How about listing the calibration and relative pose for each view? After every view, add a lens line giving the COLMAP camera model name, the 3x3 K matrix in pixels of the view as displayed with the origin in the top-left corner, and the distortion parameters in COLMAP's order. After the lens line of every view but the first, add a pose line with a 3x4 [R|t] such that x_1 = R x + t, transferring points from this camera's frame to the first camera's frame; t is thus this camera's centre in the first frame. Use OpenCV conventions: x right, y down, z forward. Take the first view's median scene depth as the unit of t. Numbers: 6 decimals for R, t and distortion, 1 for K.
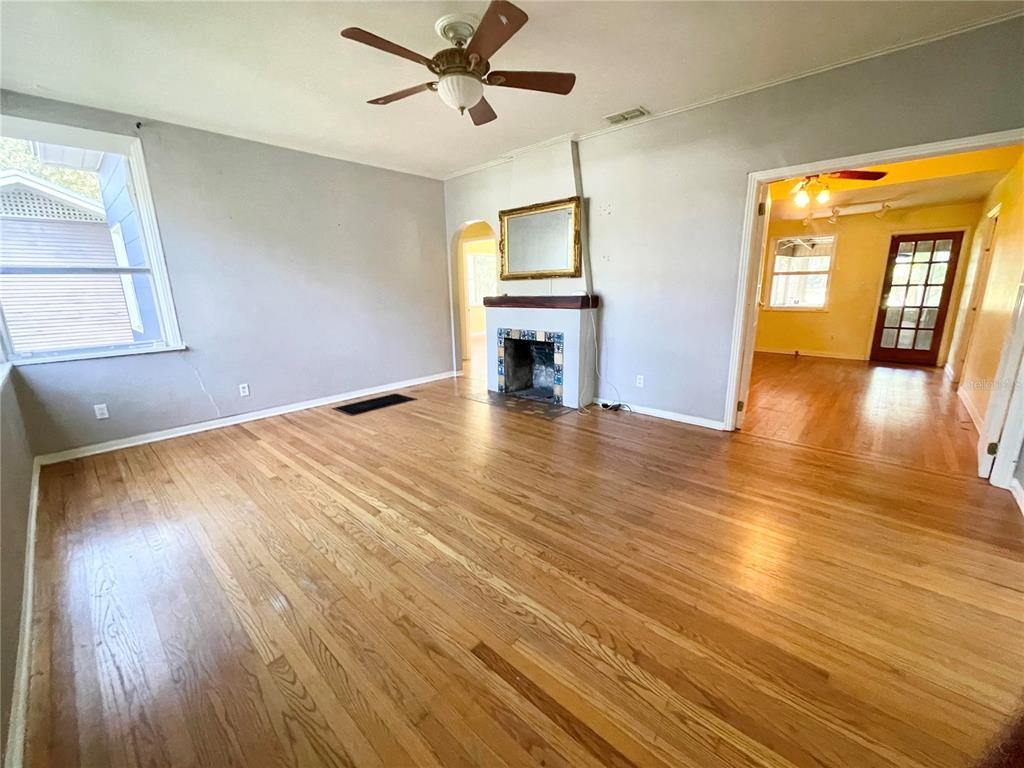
lens RADIAL K [[413.2, 0, 507.5], [0, 413.2, 383.1], [0, 0, 1]] dist [0.000421, -0.000251]
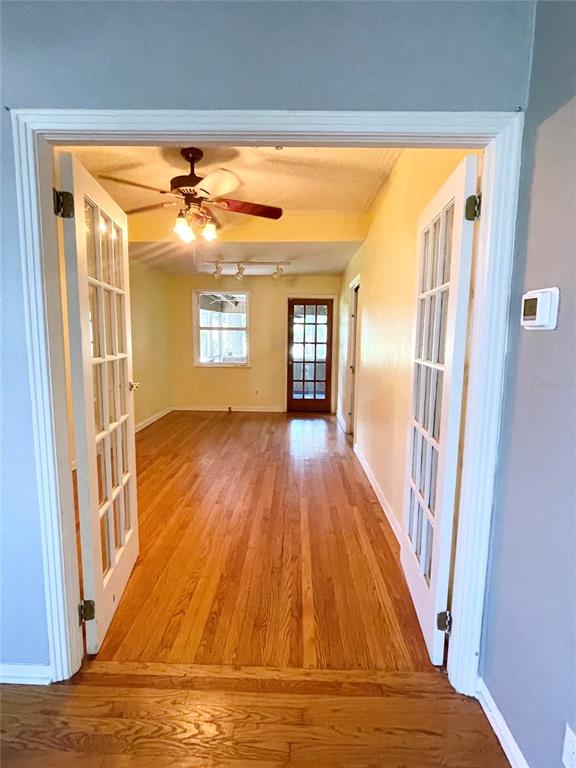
lens RADIAL K [[378.9, 0, 290.0], [0, 378.9, 380.5], [0, 0, 1]] dist [-0.001553, -0.000404]
pose [[0.747931, -0.057779, 0.661257, 0.413897], [0.126763, 0.990303, -0.056847, -0.134314], [-0.651560, 0.126341, 0.748002, 0.437624]]
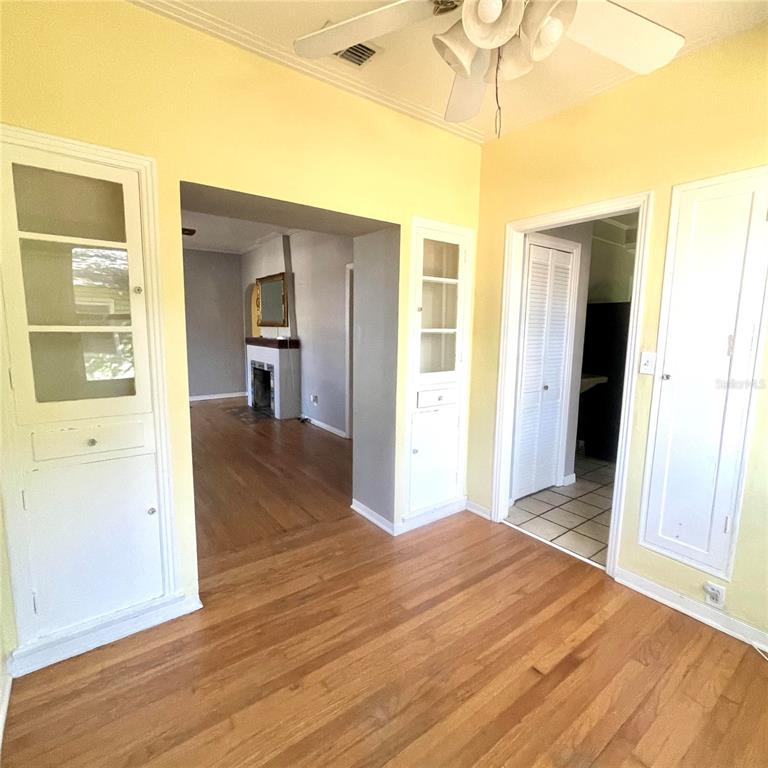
lens RADIAL K [[414.3, 0, 384.6], [0, 414.3, 379.8], [0, 0, 1]] dist [-0.000600, -0.001277]
pose [[0.982967, 0.054621, -0.175477, 0.798714], [-0.070466, 0.993855, -0.085368, 0.023364], [0.169735, 0.096279, 0.980775, -0.333550]]
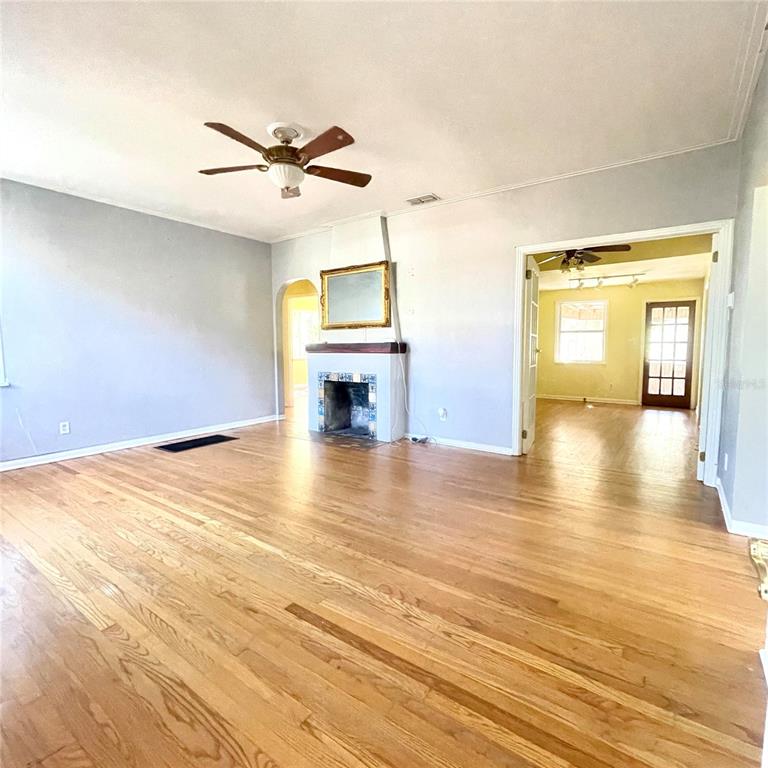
lens RADIAL K [[414.3, 0, 384.6], [0, 414.3, 379.8], [0, 0, 1]] dist [-0.000600, -0.001277]
pose [[0.992294, 0.004254, 0.123836, 0.018164], [0.014368, 0.988718, -0.149096, 0.064970], [-0.123073, 0.149727, 0.981038, -0.118063]]
